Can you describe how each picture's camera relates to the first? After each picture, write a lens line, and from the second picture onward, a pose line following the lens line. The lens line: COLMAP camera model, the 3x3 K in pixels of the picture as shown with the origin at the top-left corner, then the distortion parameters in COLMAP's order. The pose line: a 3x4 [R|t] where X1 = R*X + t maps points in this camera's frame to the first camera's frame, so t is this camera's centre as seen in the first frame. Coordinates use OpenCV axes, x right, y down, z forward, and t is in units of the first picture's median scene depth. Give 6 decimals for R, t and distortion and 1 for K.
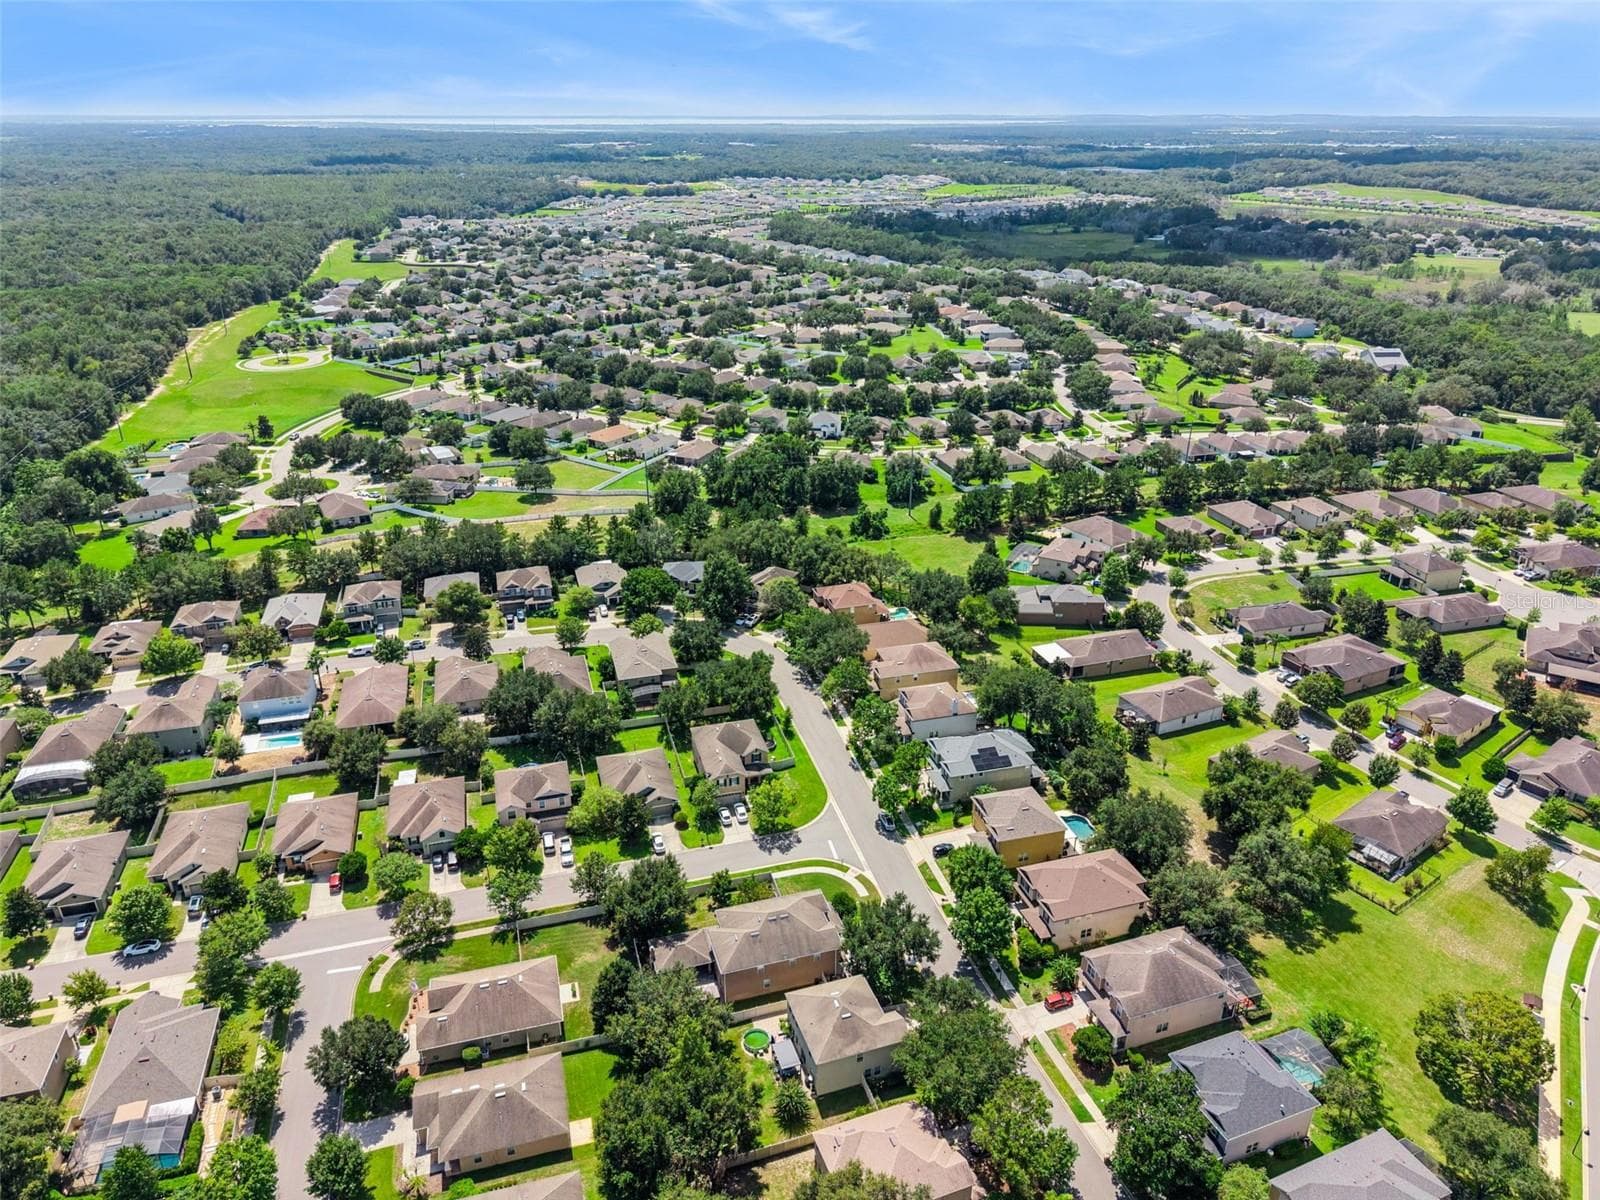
lens RADIAL K [[1127.8, 0, 800.0], [0, 1127.8, 600.0], [0, 0, 1]] dist [0.056259, -0.059210]
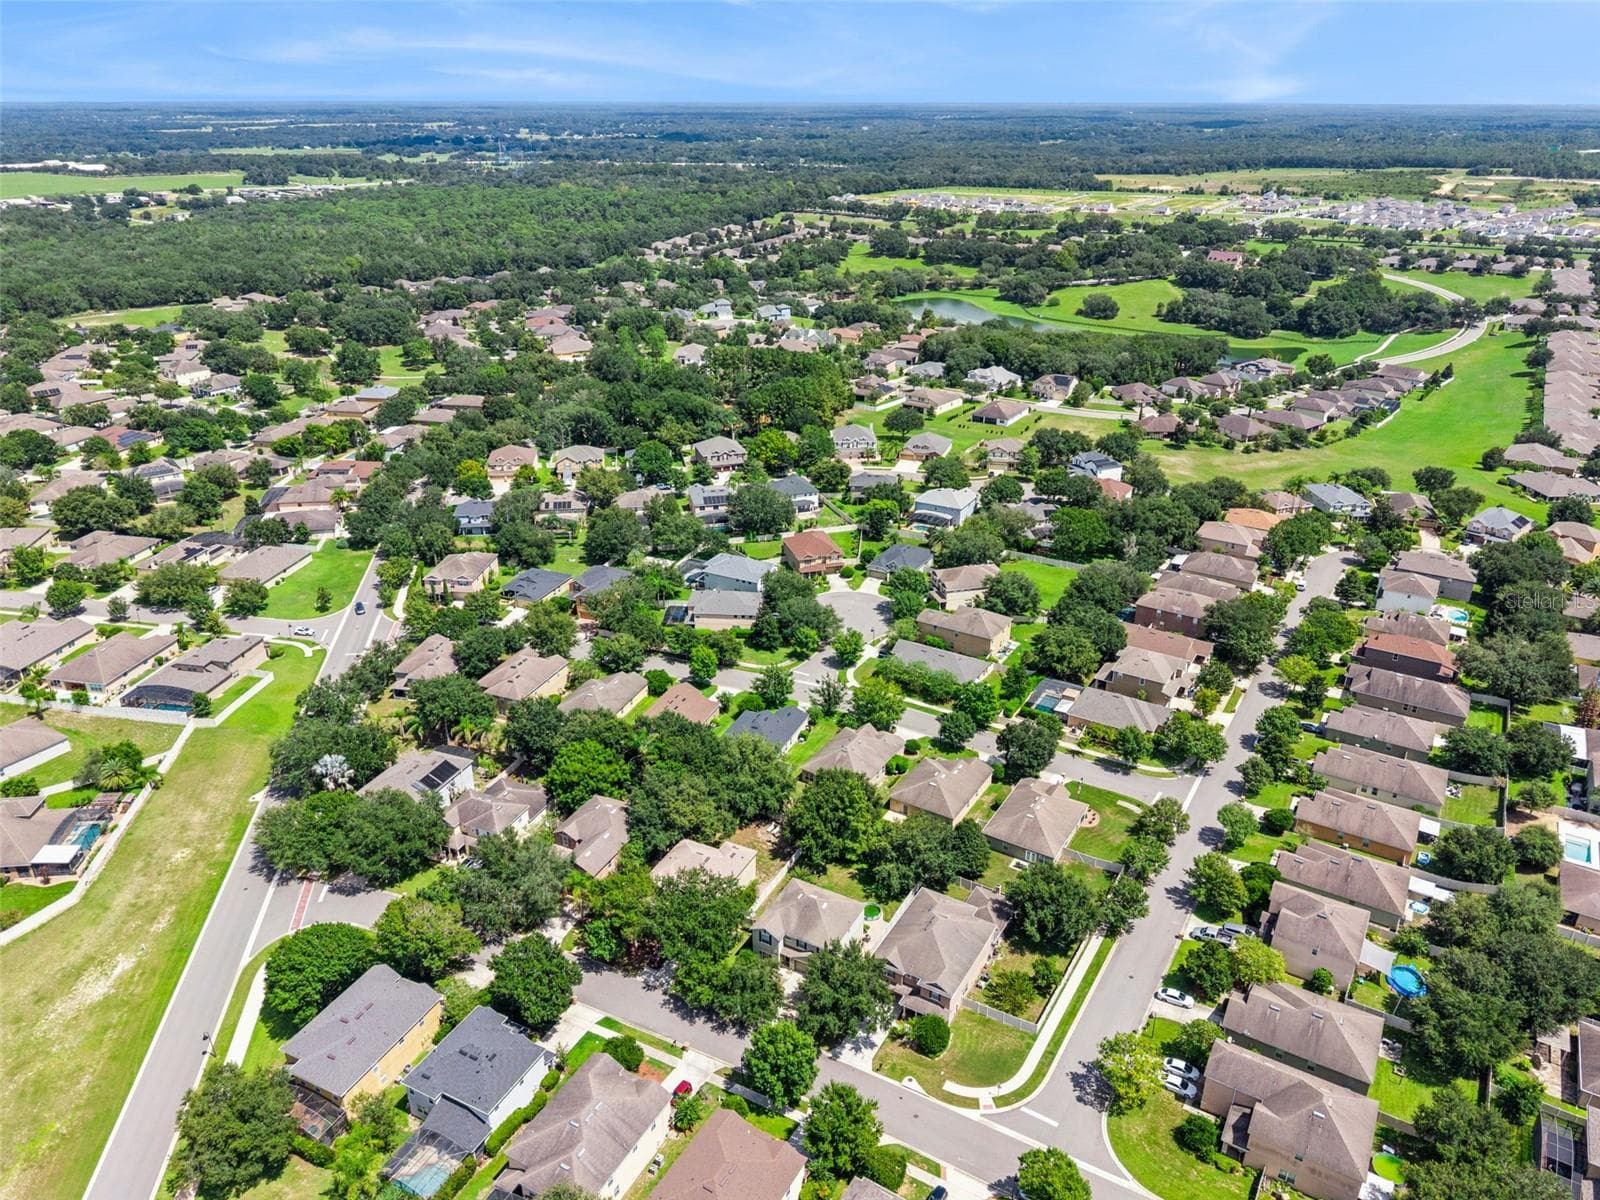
lens RADIAL K [[1127.8, 0, 800.0], [0, 1127.8, 600.0], [0, 0, 1]] dist [0.056259, -0.059210]
pose [[-0.702570, 0.326173, -0.632460, 0.440521], [-0.283885, 0.686516, 0.669406, -0.405023], [0.652537, 0.649851, -0.389730, 0.855251]]
